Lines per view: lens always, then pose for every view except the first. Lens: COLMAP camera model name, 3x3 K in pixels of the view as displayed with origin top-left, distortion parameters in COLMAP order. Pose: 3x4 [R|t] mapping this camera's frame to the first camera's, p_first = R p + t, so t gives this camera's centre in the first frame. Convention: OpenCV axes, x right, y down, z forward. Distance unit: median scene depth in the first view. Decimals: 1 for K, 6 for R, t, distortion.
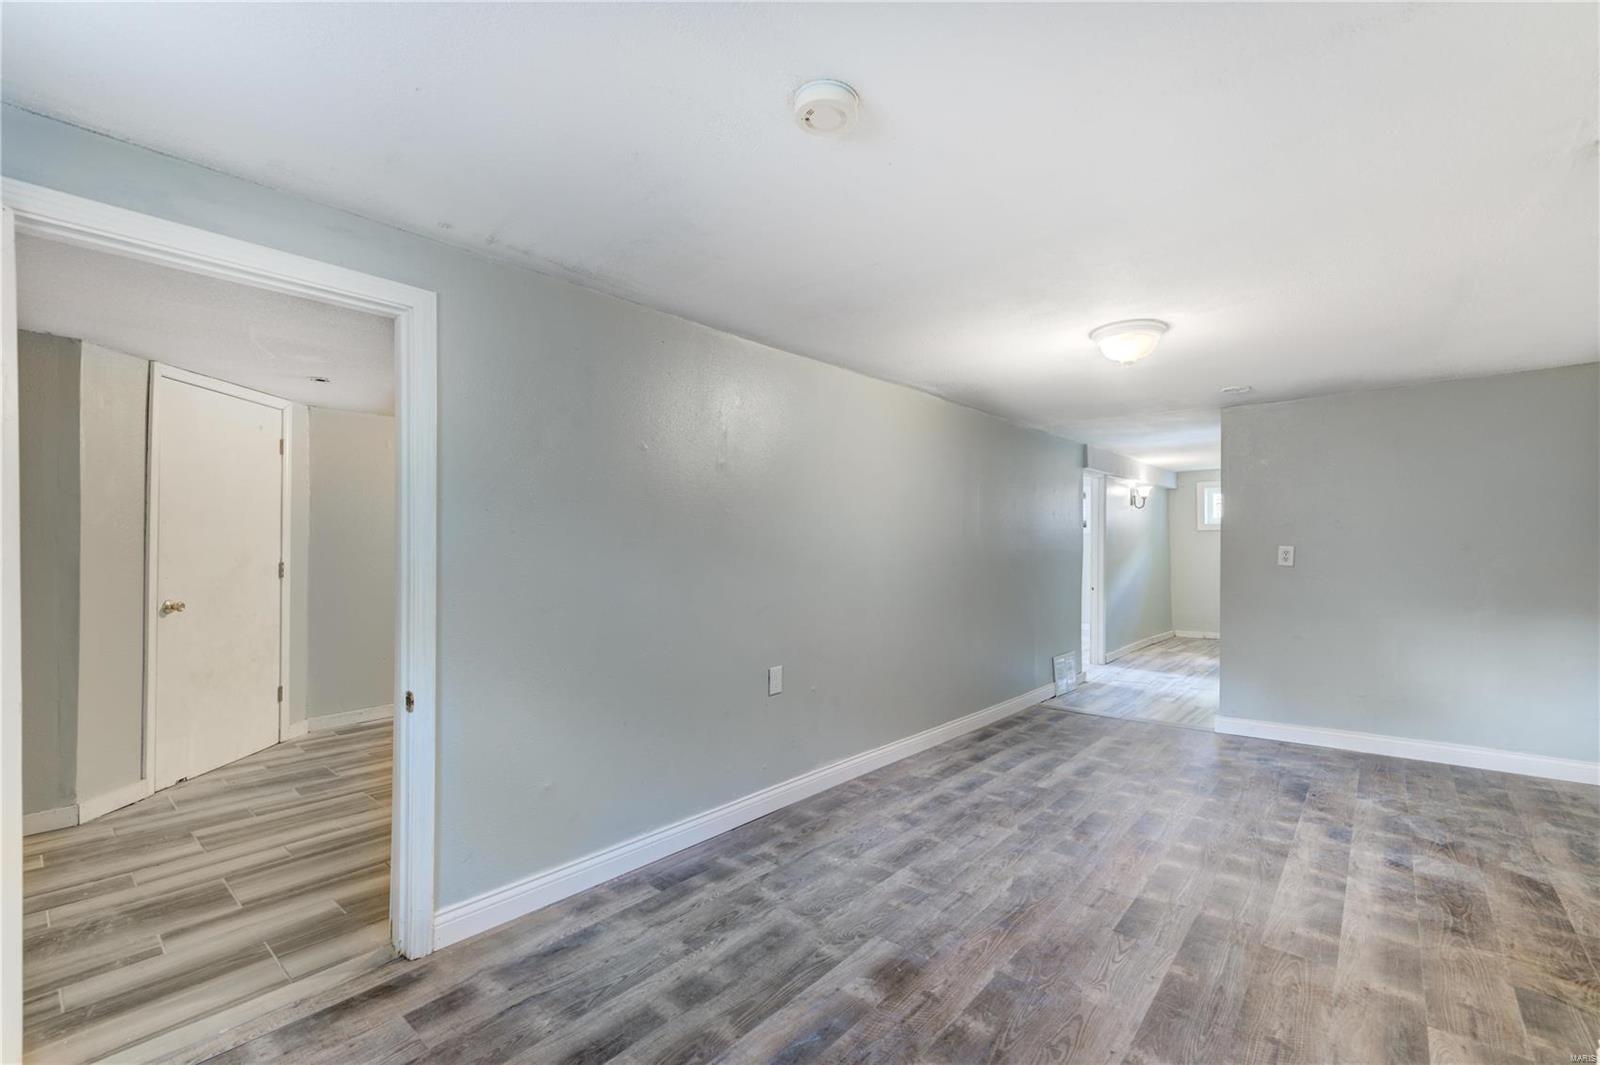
lens RADIAL K [[677.3, 0, 813.1], [0, 677.3, 534.3], [0, 0, 1]] dist [0.013198, -0.000212]
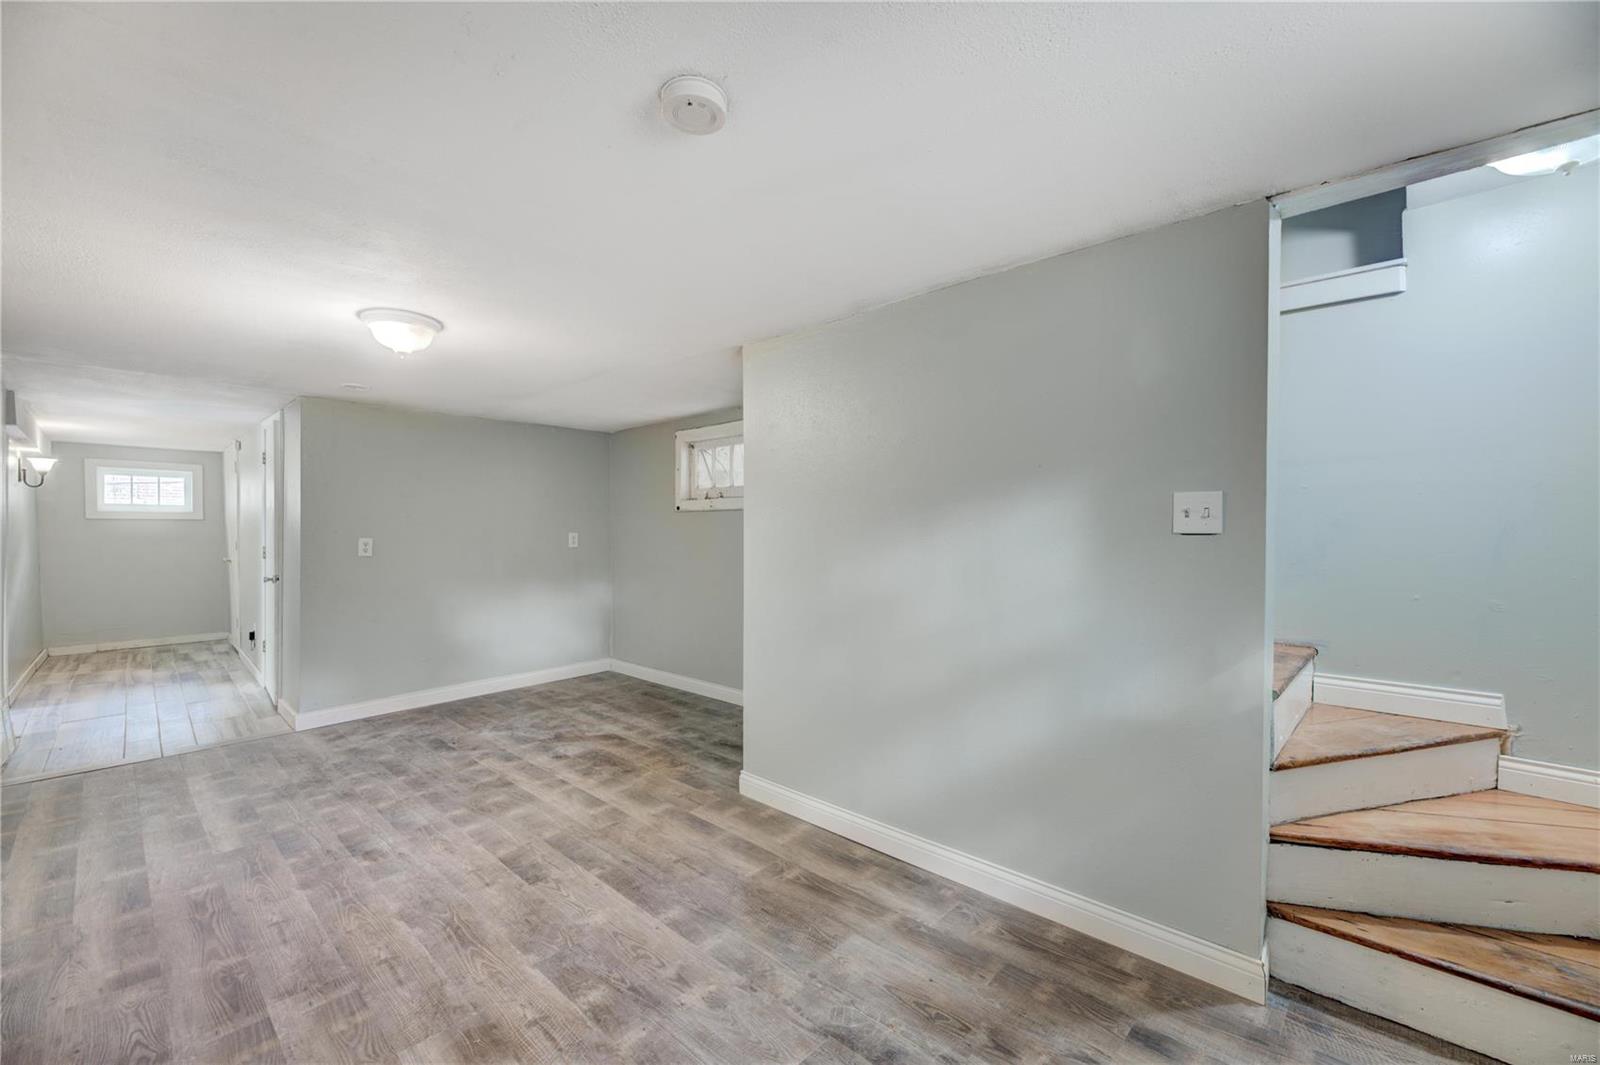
lens RADIAL K [[647.4, 0, 797.5], [0, 647.4, 539.6], [0, 0, 1]] dist [-0.005243, -0.000873]
pose [[0.057347, -0.008701, 0.998316, -0.423987], [-0.013875, 0.999858, 0.009512, -0.000409], [-0.998258, -0.014397, 0.057218, 0.368319]]
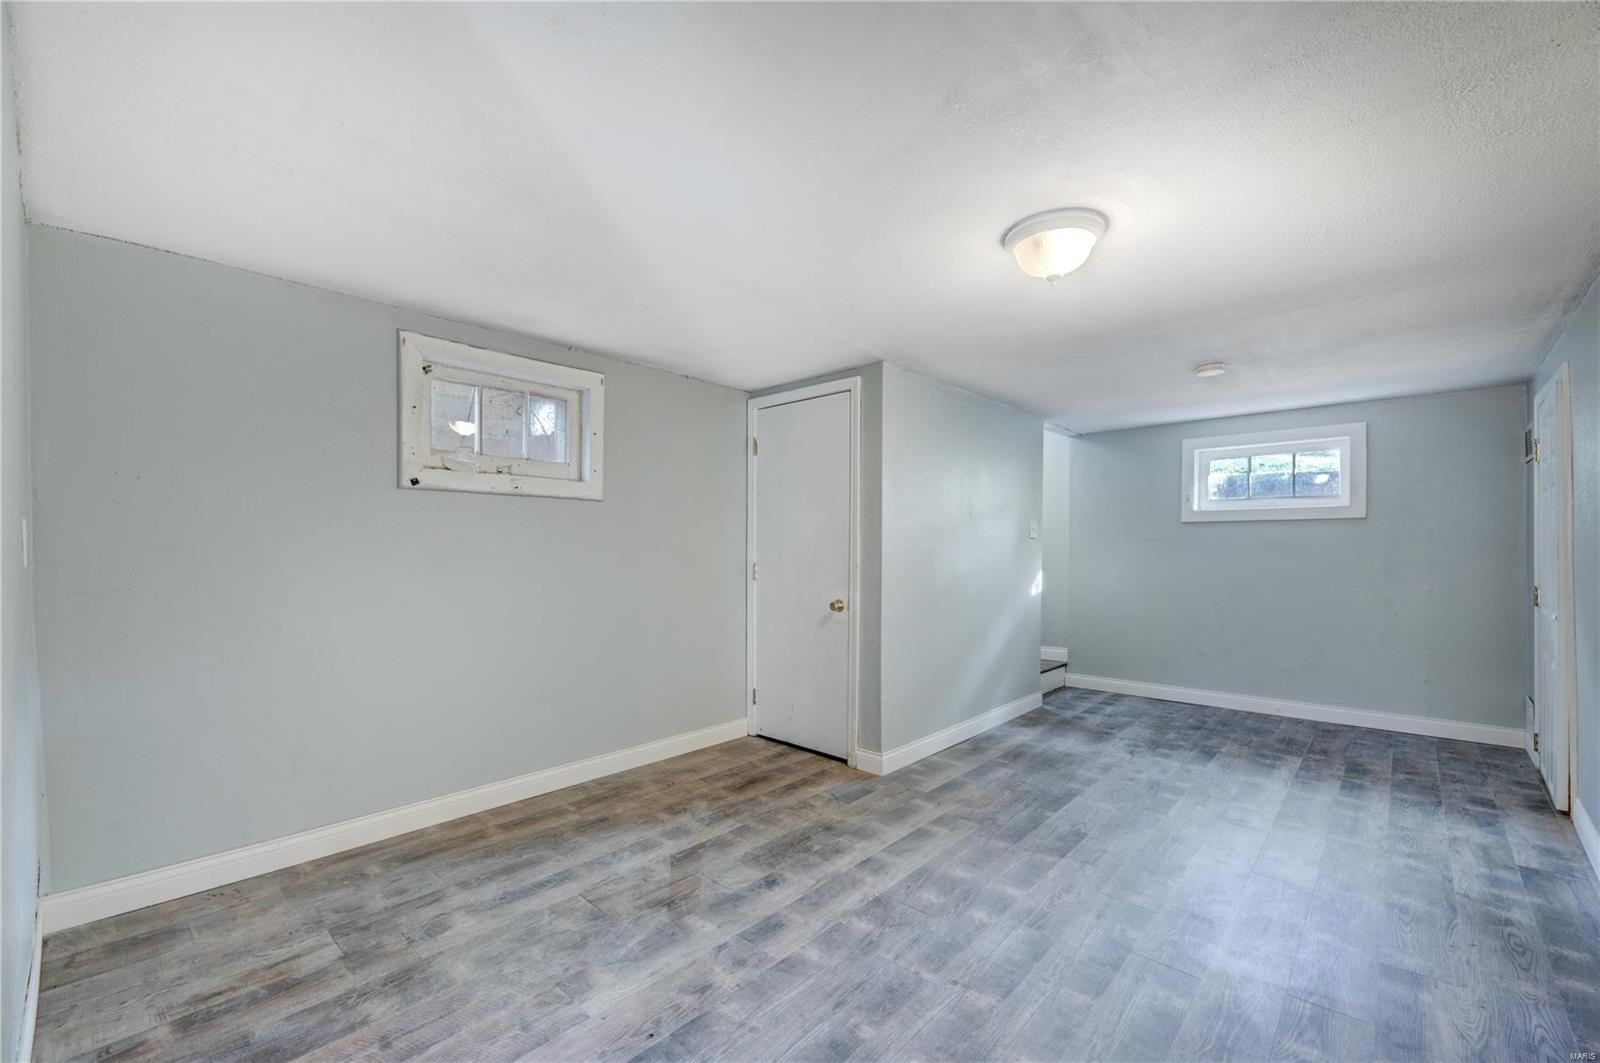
lens RADIAL K [[694.8, 0, 802.5], [0, 694.8, 522.4], [0, 0, 1]] dist [-0.002192, -0.000833]
pose [[-0.999698, 0.001218, 0.024554, 0.685449], [0.000057, 0.998883, -0.047252, 0.037909], [-0.024584, -0.047236, -0.998581, 1.702006]]
